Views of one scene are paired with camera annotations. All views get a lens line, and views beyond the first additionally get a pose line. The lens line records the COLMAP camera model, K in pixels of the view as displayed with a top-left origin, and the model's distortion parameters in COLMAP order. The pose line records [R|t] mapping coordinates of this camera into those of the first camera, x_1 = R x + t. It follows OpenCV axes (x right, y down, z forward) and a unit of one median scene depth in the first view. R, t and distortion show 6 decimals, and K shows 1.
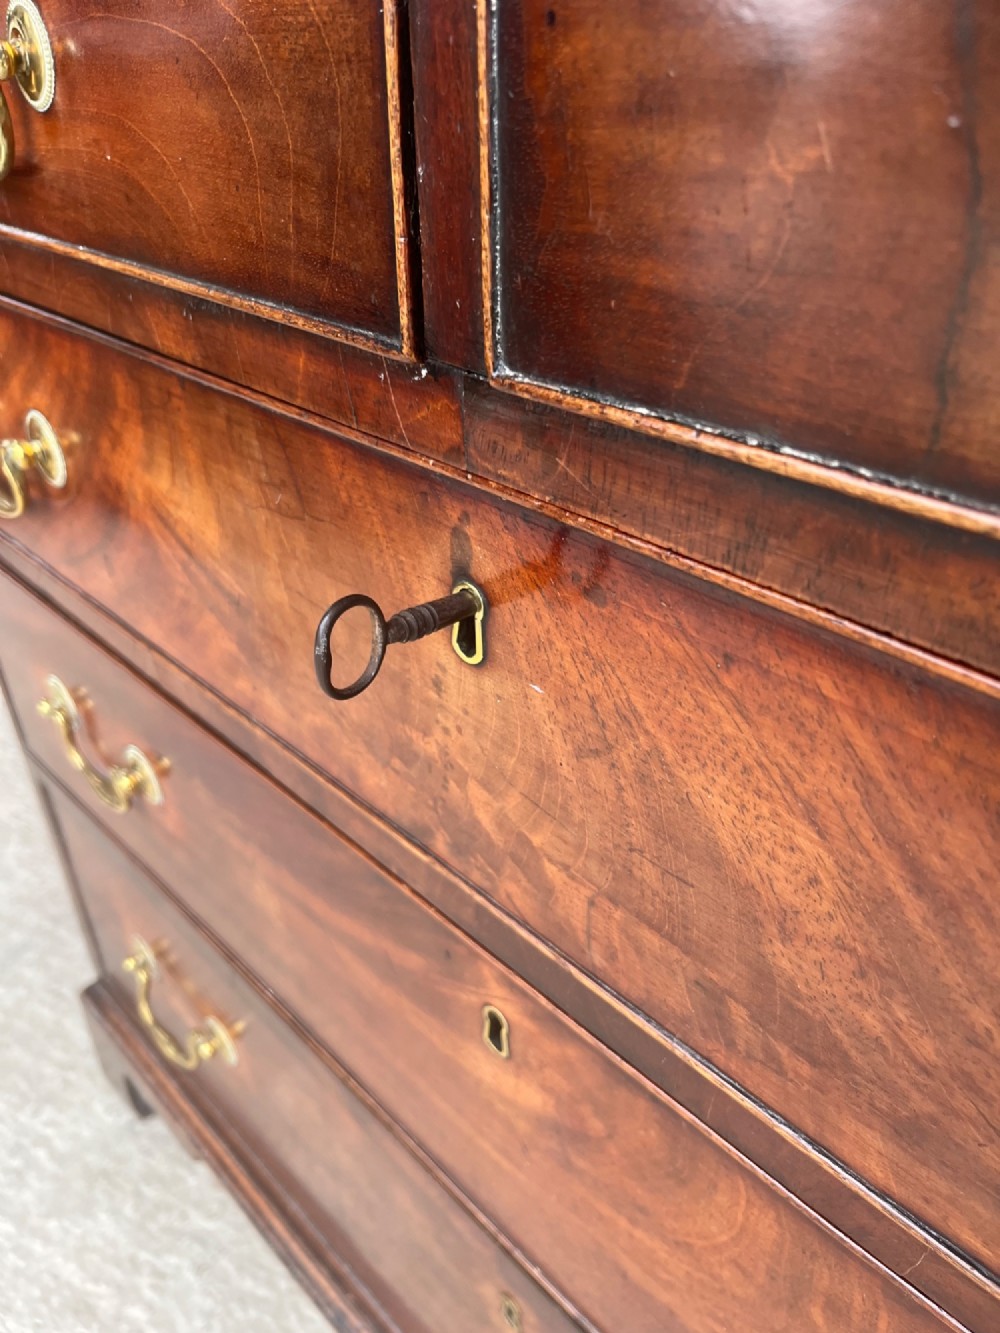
lens RADIAL K [[1042.9, 0, 500.0], [0, 1042.9, 666.5], [0, 0, 1]] dist [0.008587, -0.002317]
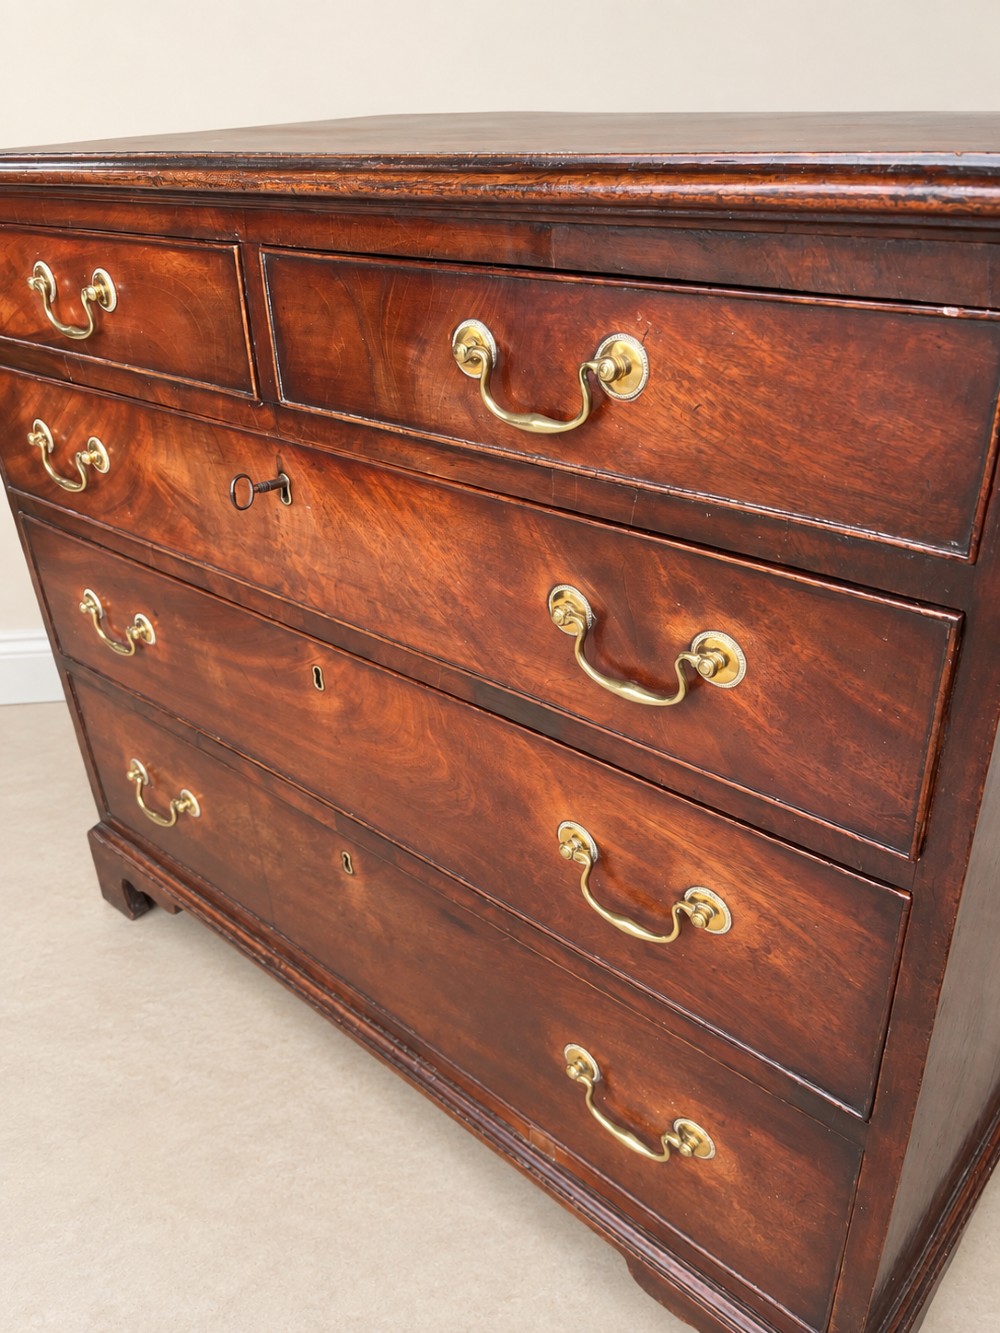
lens RADIAL K [[1042.9, 0, 500.0], [0, 1042.9, 666.5], [0, 0, 1]] dist [0.008587, -0.002317]
pose [[0.995277, -0.065028, 0.072077, 0.302597], [0.068973, 0.996174, -0.053668, 0.602694], [-0.068311, 0.058386, 0.995954, -1.769220]]
